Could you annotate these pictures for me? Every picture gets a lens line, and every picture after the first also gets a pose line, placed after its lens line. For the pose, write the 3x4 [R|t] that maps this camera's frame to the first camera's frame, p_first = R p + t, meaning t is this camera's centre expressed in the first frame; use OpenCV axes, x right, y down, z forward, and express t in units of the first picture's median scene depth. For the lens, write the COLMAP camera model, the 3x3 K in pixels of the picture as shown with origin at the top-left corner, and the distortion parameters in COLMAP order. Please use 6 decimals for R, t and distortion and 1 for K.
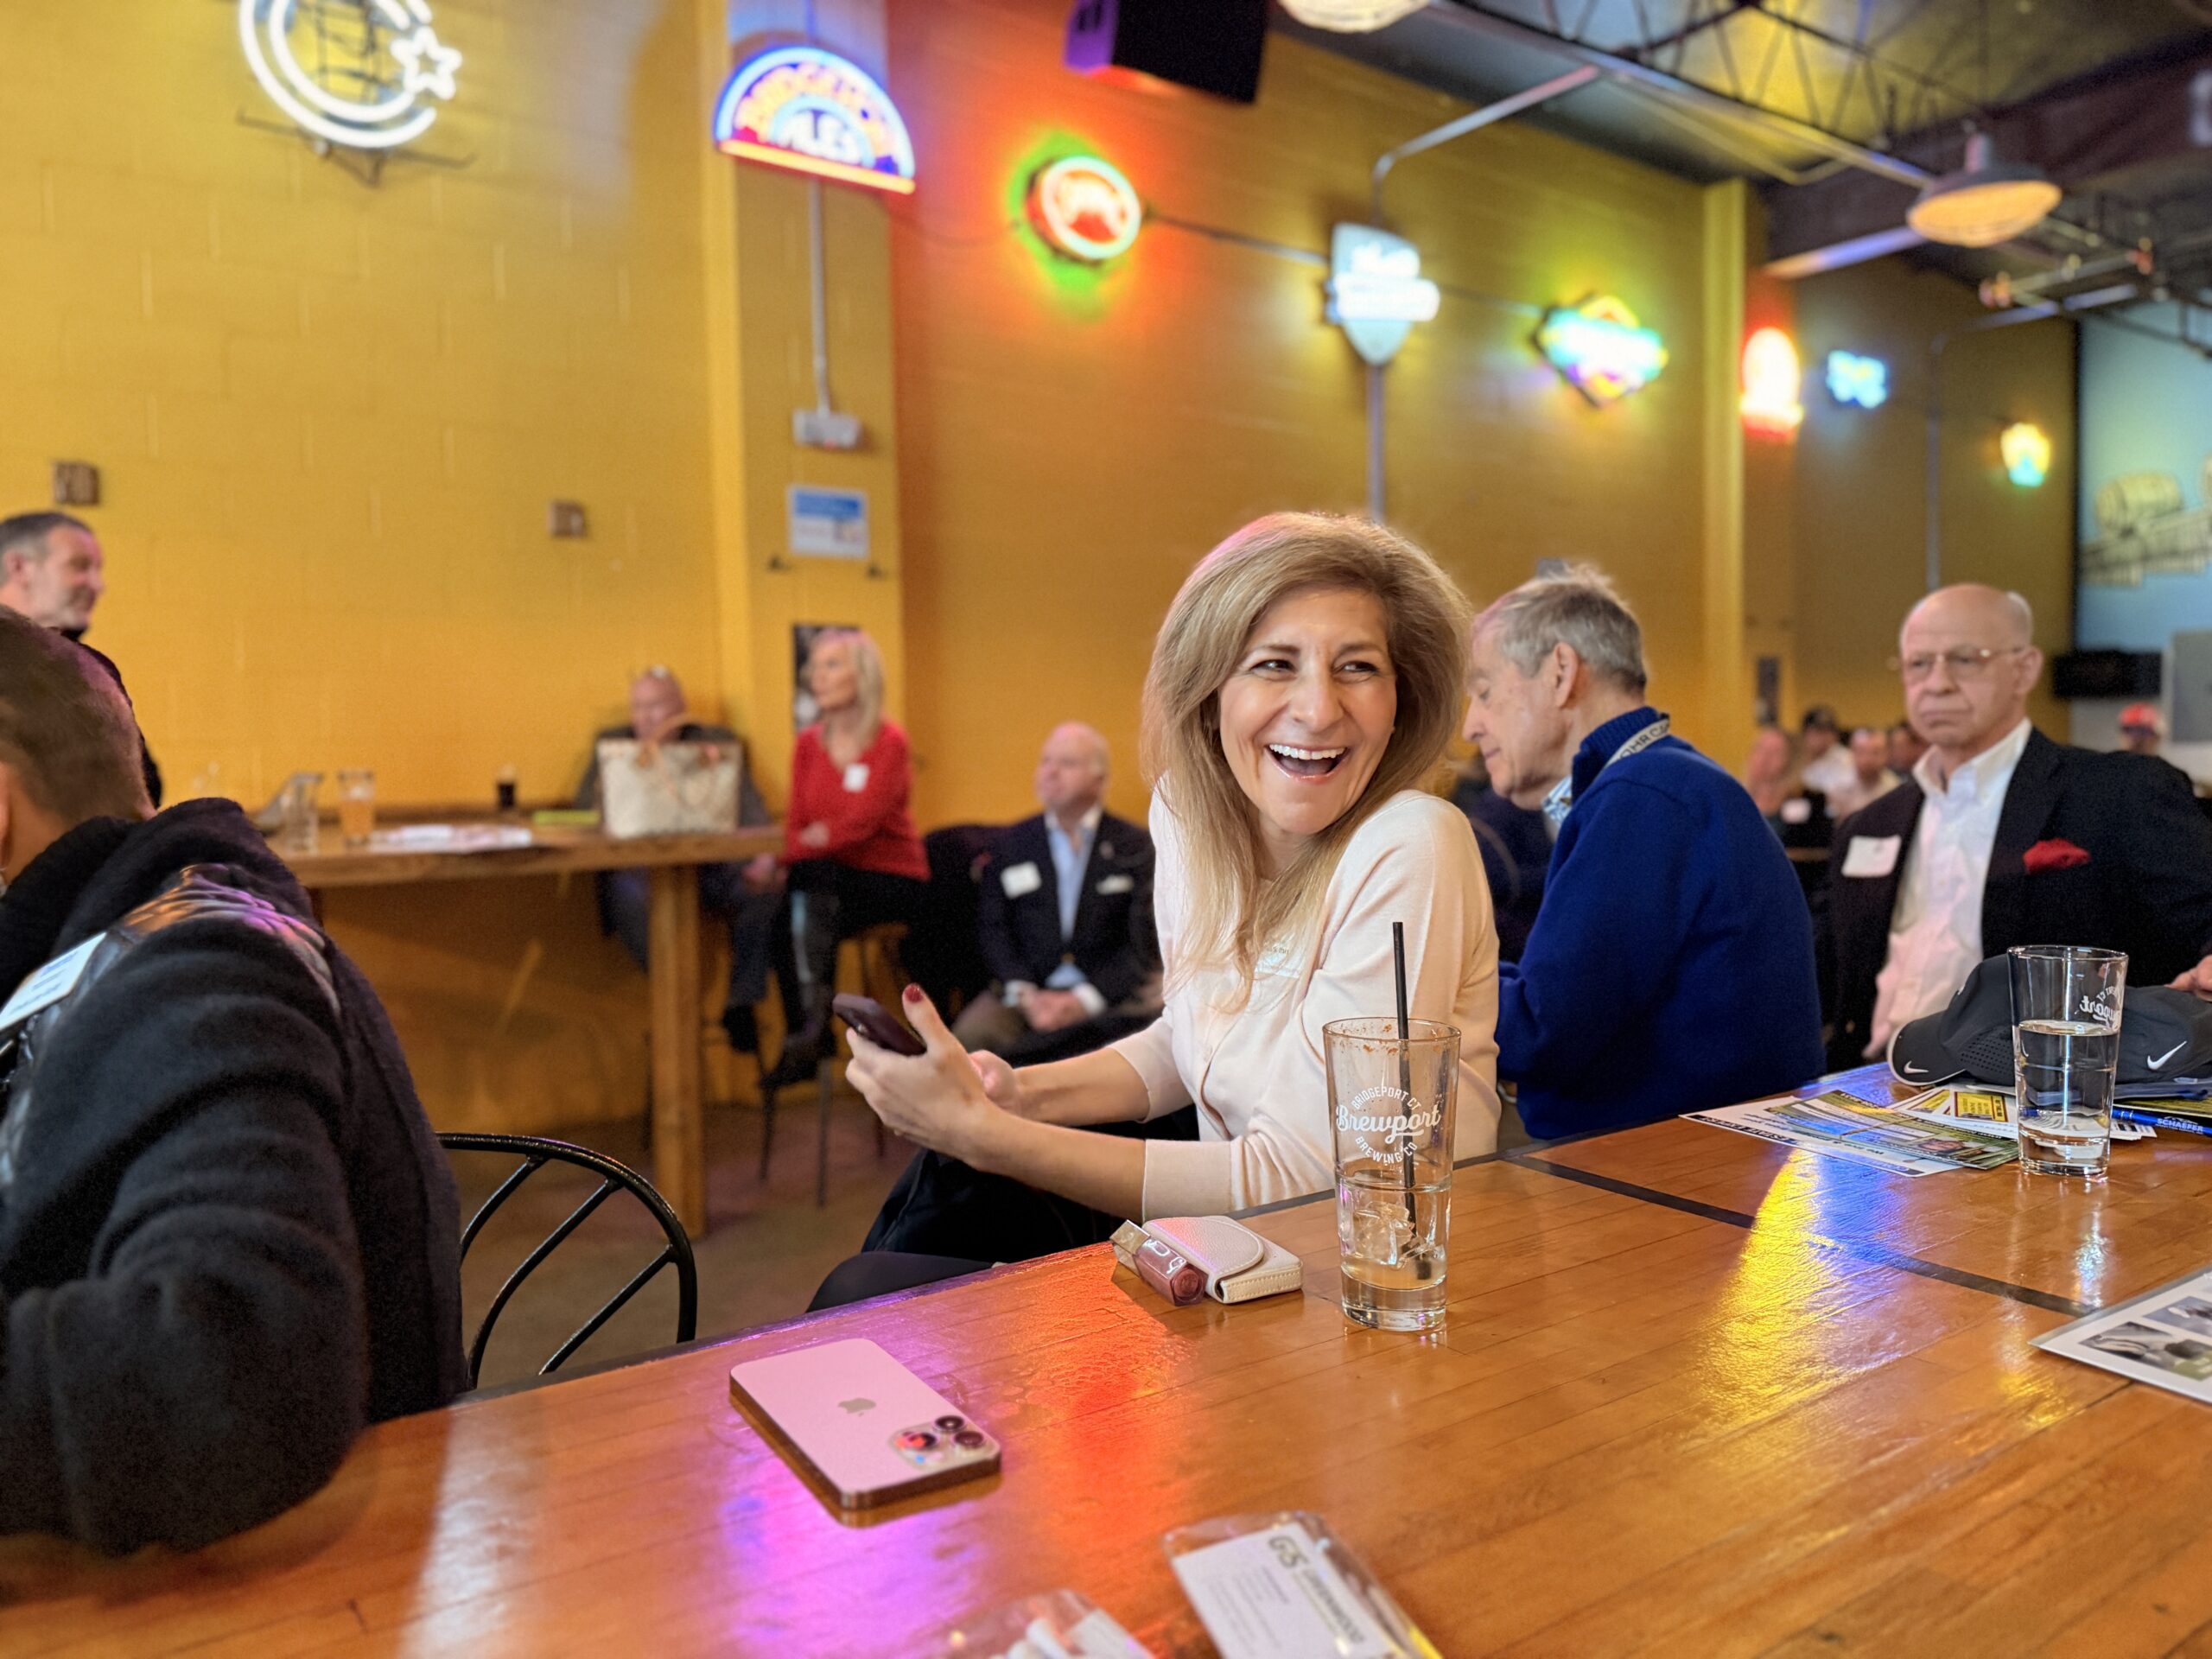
lens RADIAL K [[1562.7, 0, 1113.9], [0, 1562.7, 812.4], [0, 0, 1]] dist [0.032109, -0.032333]
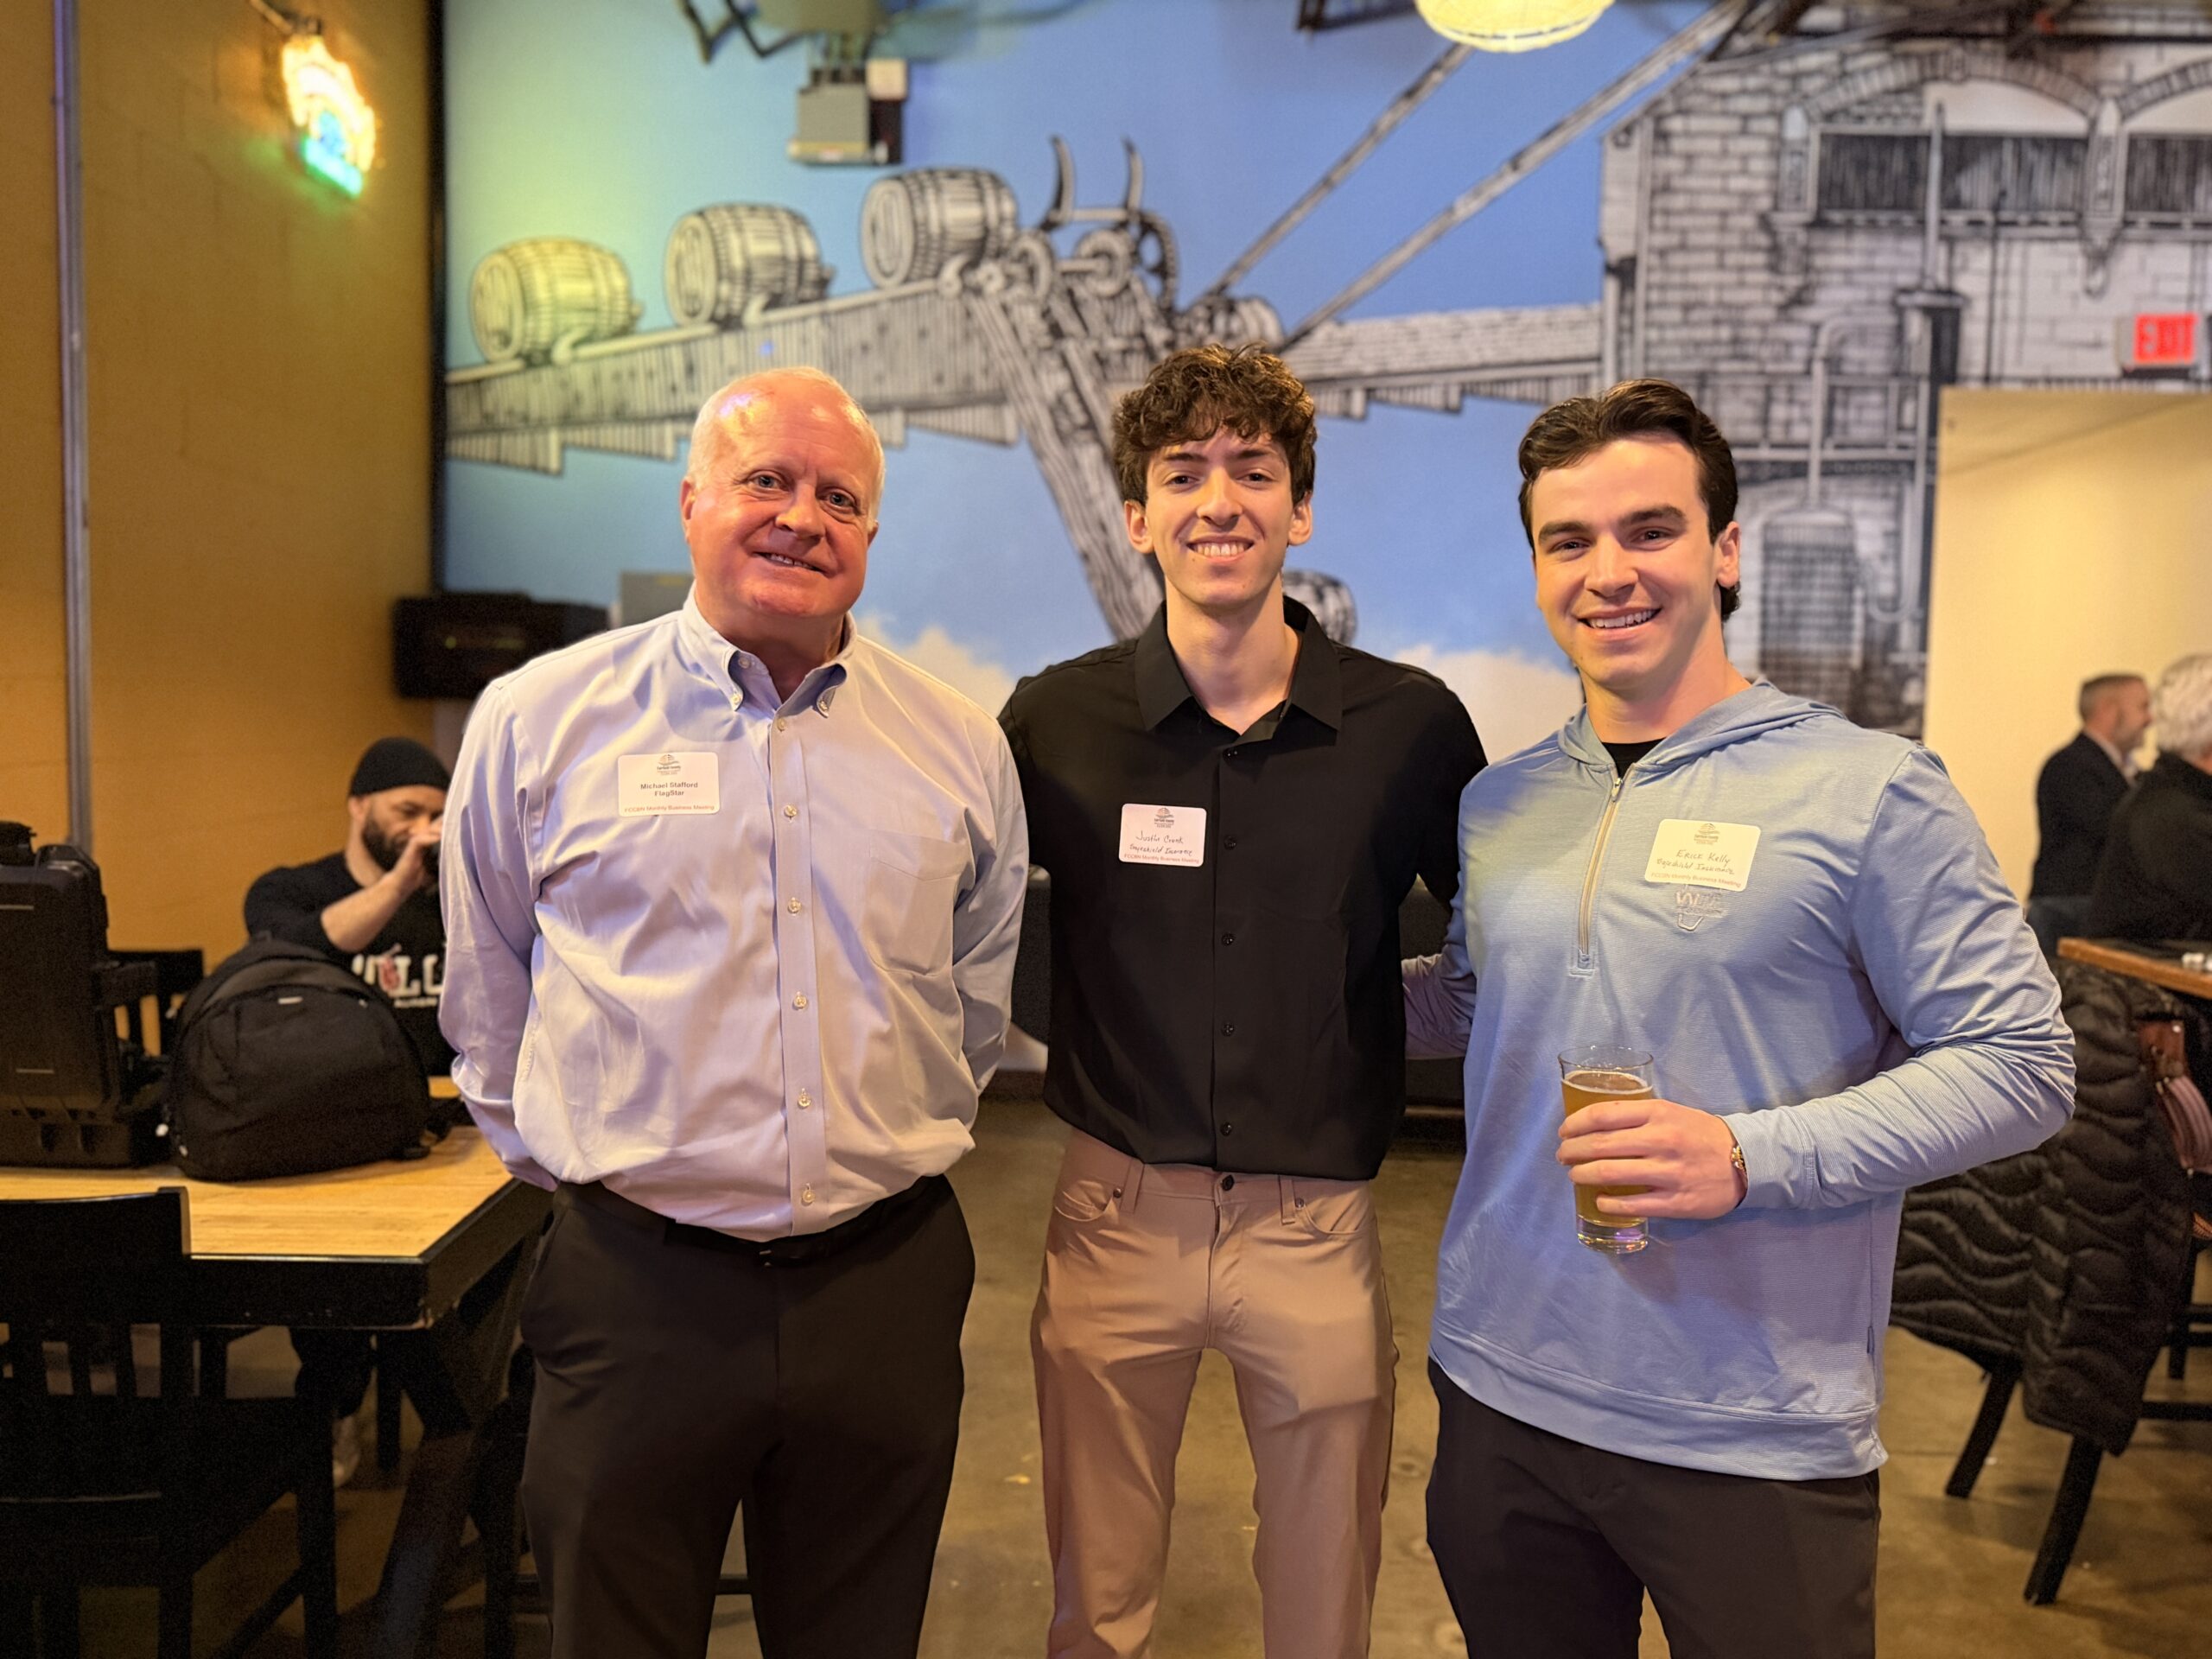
lens RADIAL K [[1680.1, 0, 1088.3], [0, 1680.1, 875.7], [0, 0, 1]] dist [0.044691, -0.059008]
pose [[0.590072, -0.048133, 0.805914, 0.492167], [0.007649, 0.998510, 0.054035, -0.071027], [-0.807314, -0.025720, 0.589561, 0.857589]]
